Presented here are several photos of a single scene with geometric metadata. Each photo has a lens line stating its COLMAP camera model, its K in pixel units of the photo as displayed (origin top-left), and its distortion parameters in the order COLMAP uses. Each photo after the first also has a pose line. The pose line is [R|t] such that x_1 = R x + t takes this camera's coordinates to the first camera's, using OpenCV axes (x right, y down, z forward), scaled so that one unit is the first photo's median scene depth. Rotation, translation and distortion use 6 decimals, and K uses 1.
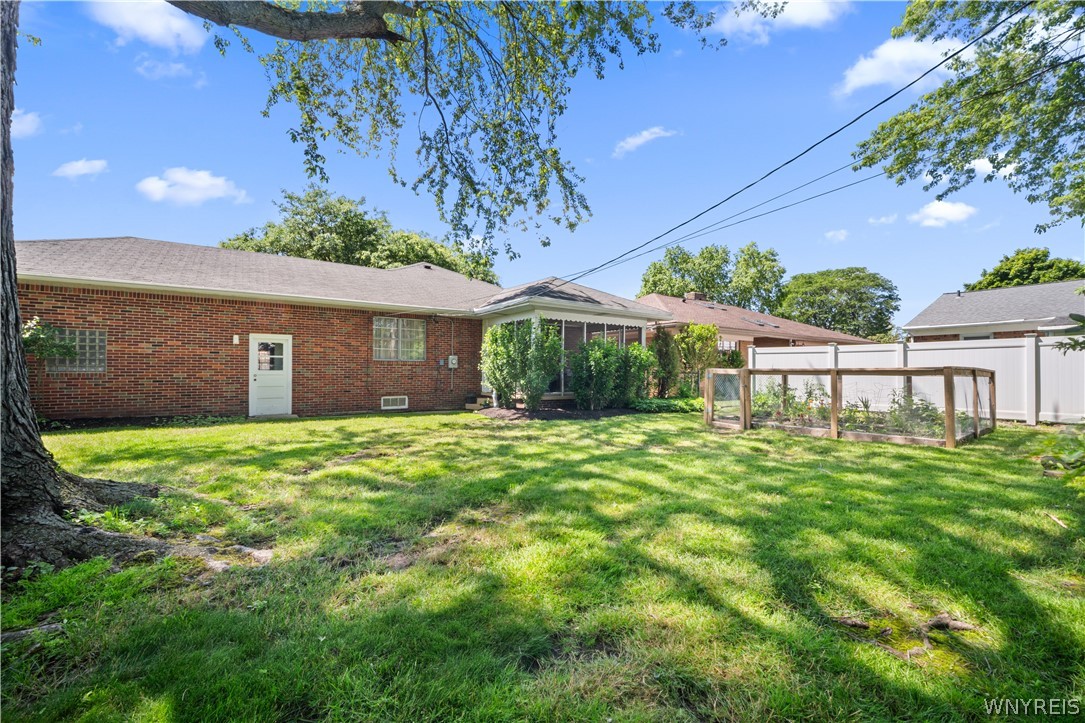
lens RADIAL K [[437.5, 0, 533.9], [0, 437.5, 367.7], [0, 0, 1]] dist [-0.000917, 0.000225]
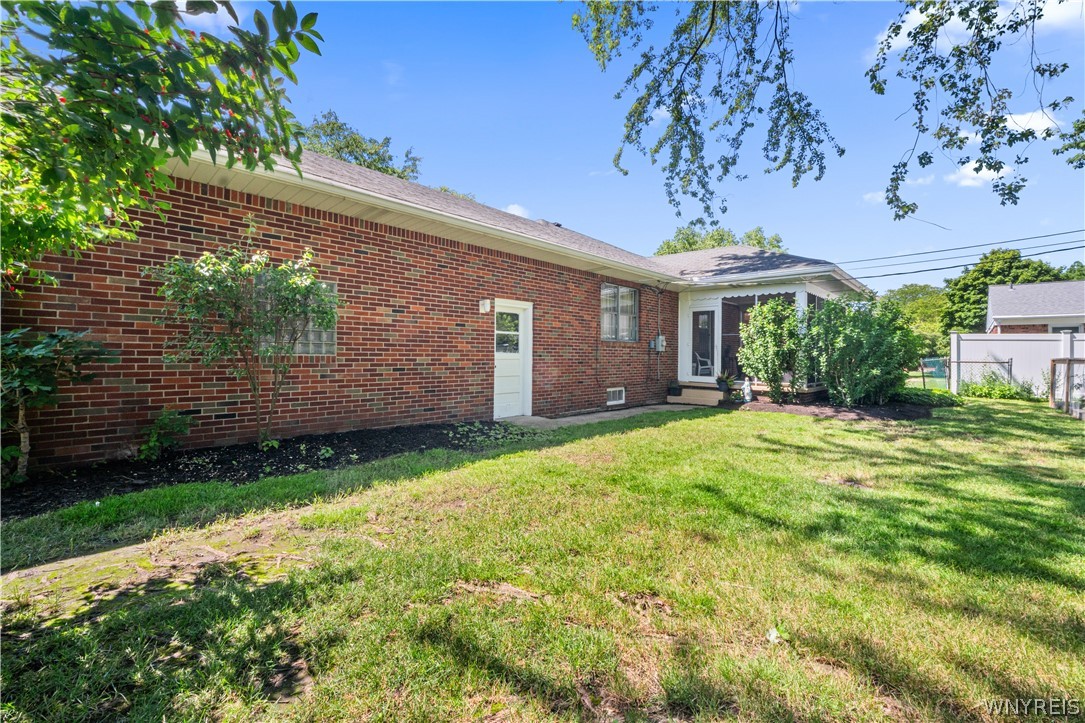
lens RADIAL K [[449.8, 0, 538.0], [0, 449.8, 336.9], [0, 0, 1]] dist [0.009286, -0.000031]
pose [[0.976895, 0.019837, 0.212797, -0.647789], [-0.014898, 0.999582, -0.024788, -0.001555], [-0.213200, 0.021045, 0.976782, 0.275728]]
